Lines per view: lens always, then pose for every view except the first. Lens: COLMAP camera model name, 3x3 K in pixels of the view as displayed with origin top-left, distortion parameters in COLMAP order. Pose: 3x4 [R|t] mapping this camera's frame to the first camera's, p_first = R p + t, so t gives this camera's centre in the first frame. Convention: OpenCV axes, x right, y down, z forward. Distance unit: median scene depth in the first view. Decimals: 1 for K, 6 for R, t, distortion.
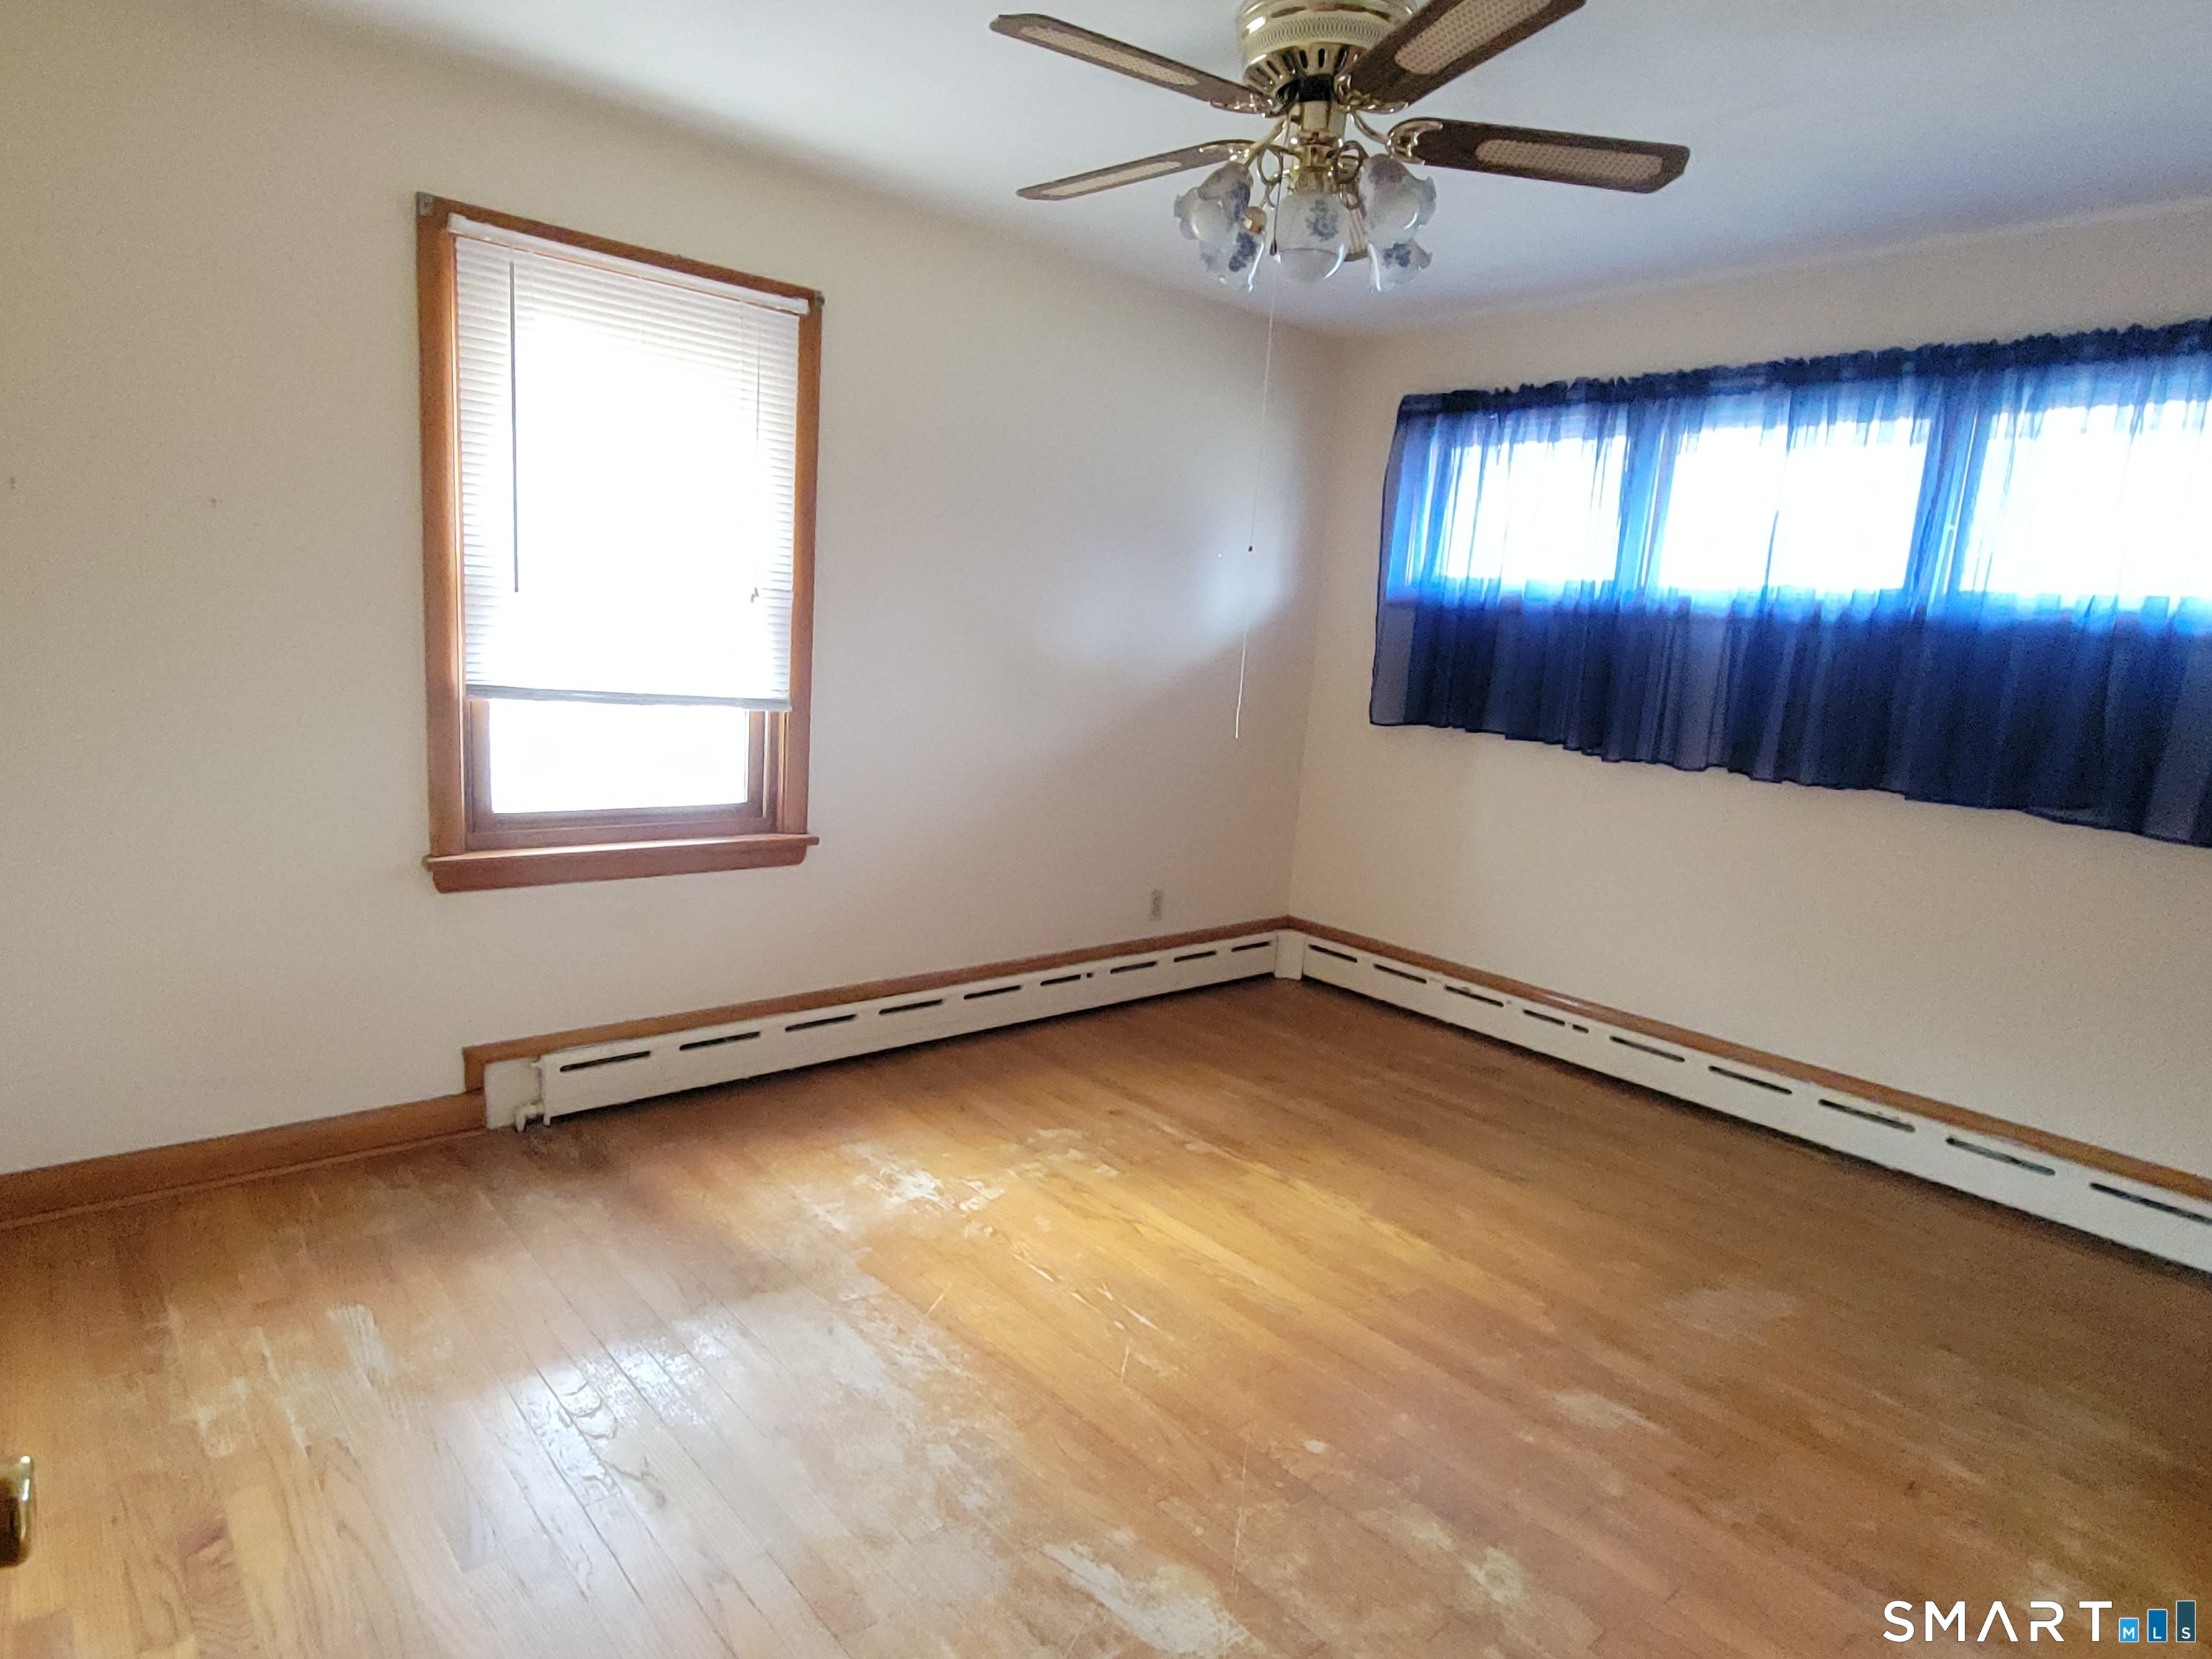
lens RADIAL K [[1256.8, 0, 1094.3], [0, 1256.8, 841.6], [0, 0, 1]] dist [-0.001989, -0.000134]
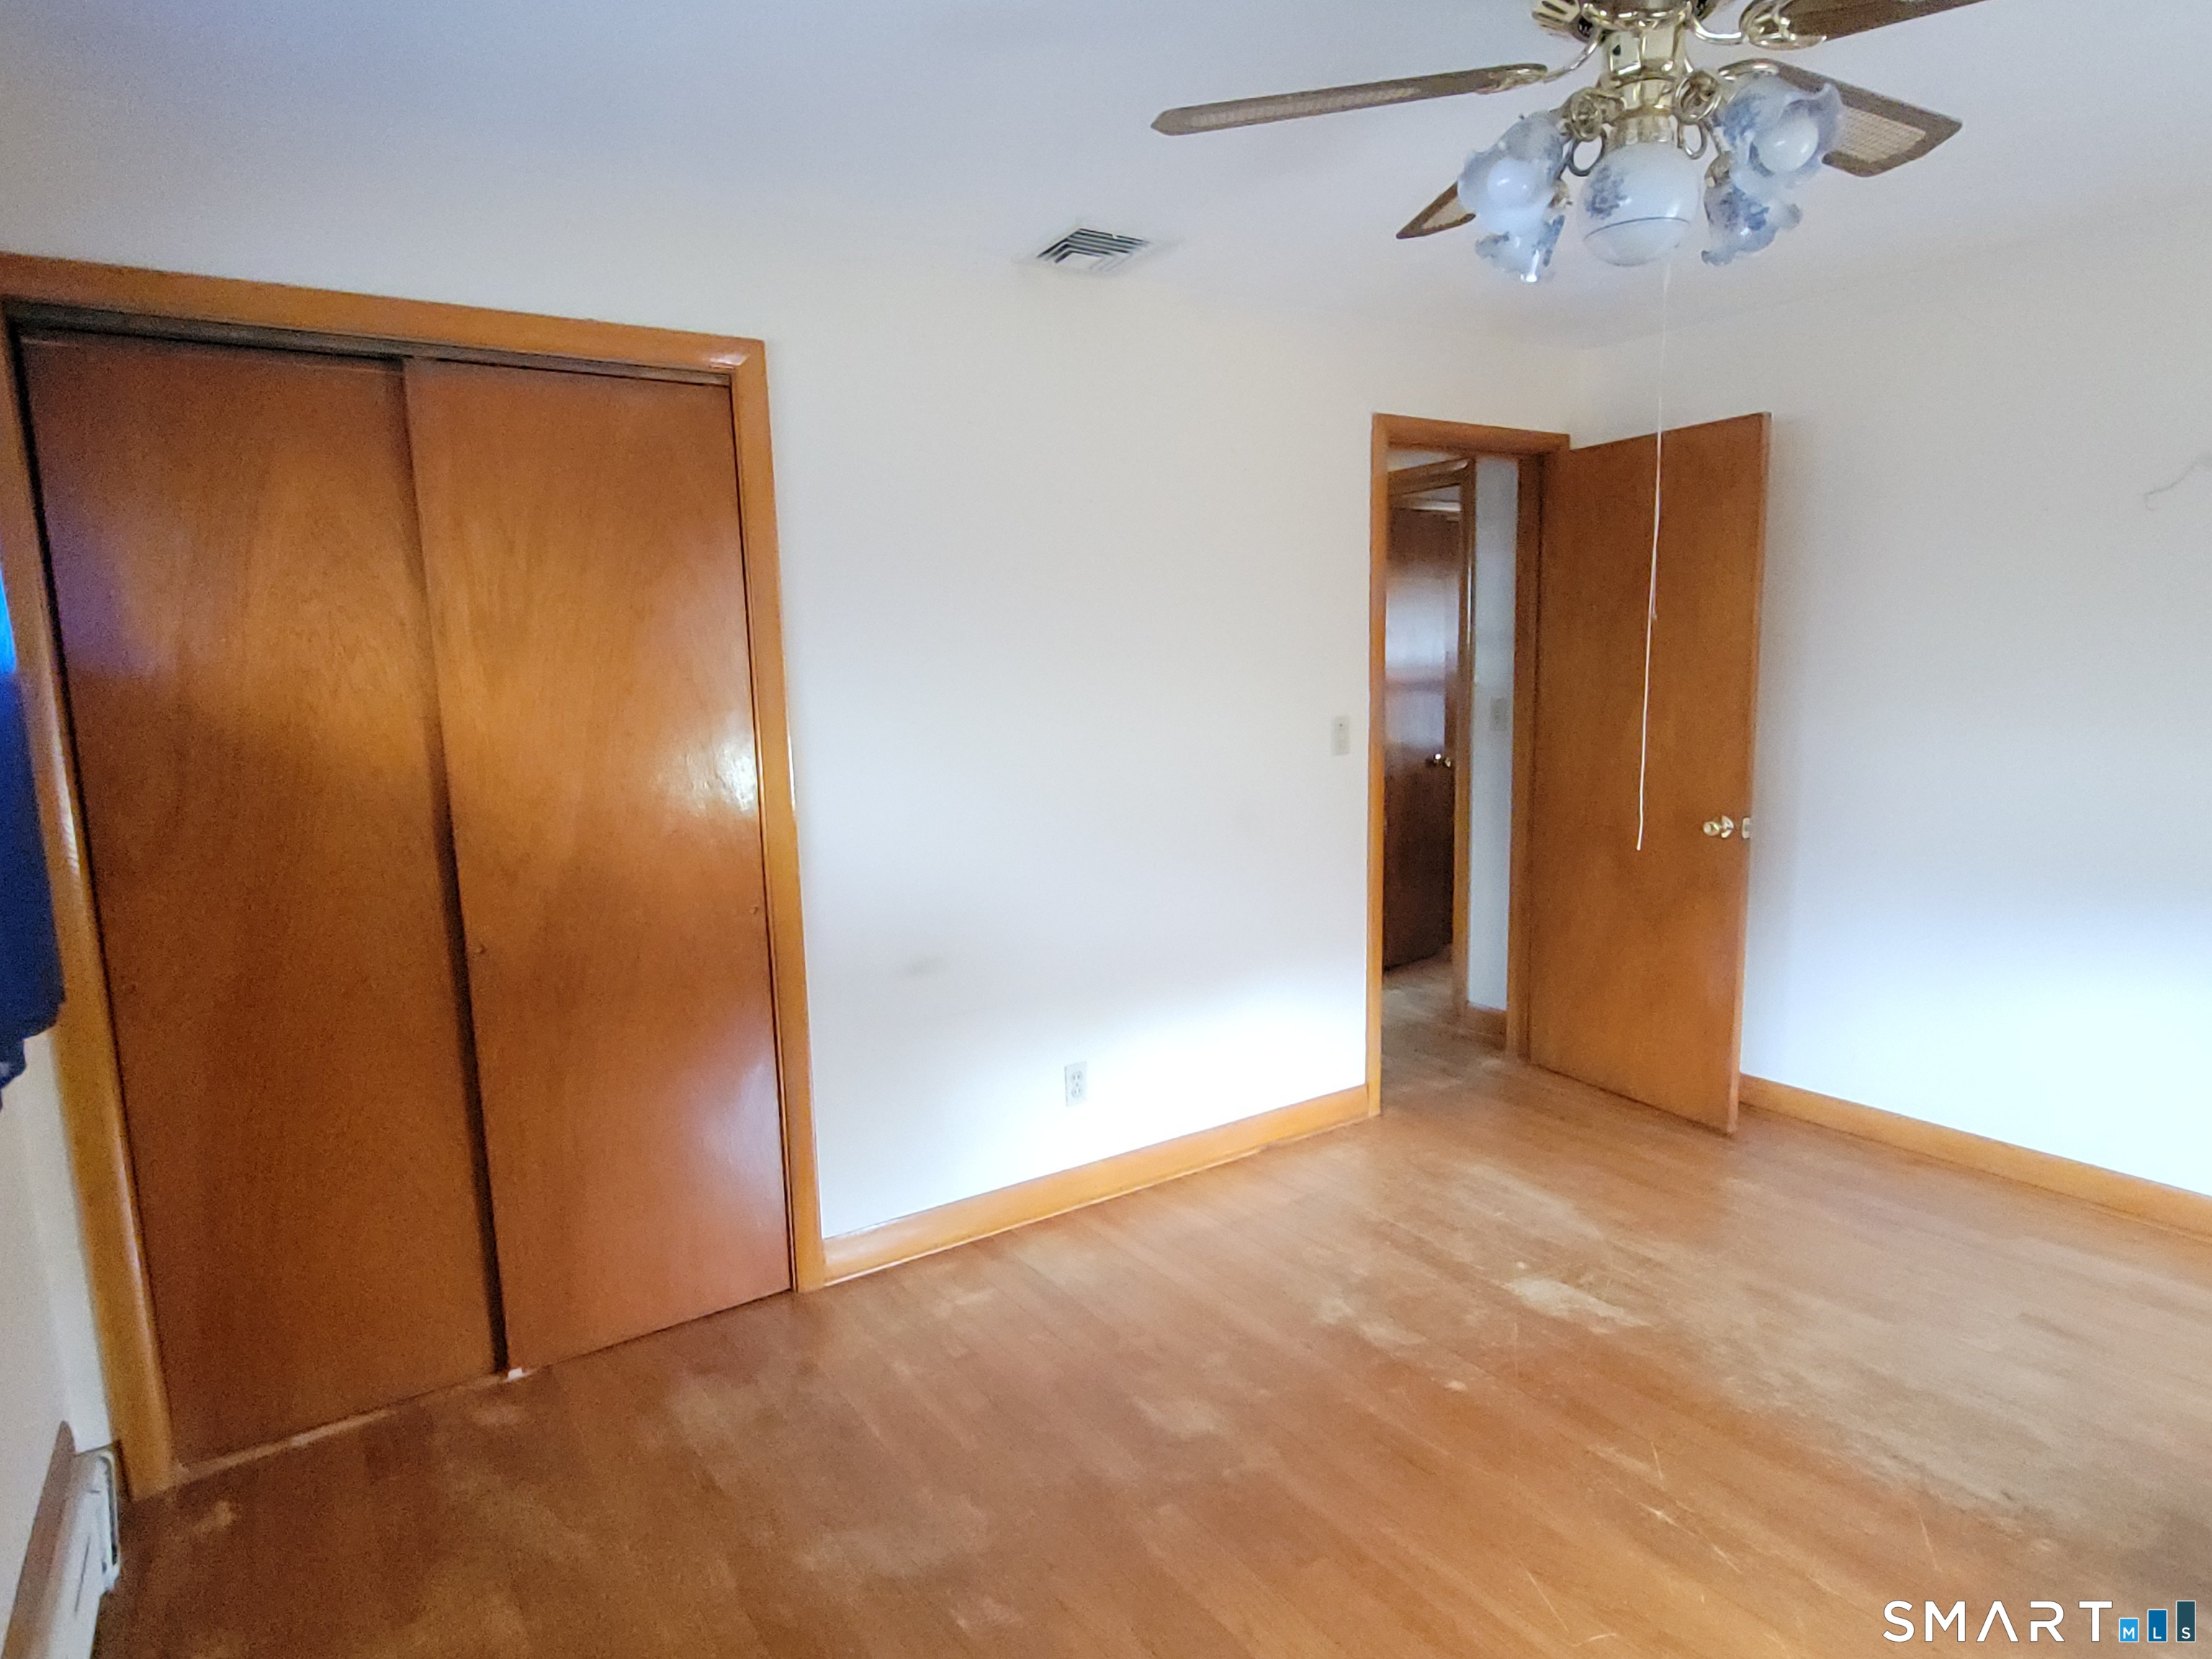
lens RADIAL K [[1256.8, 0, 1094.3], [0, 1256.8, 841.6], [0, 0, 1]] dist [-0.001989, -0.000134]
pose [[-0.990728, -0.064386, 0.119632, 0.398835], [-0.021737, 0.944344, 0.328239, -0.371862], [-0.134107, 0.322596, -0.936988, 1.954675]]
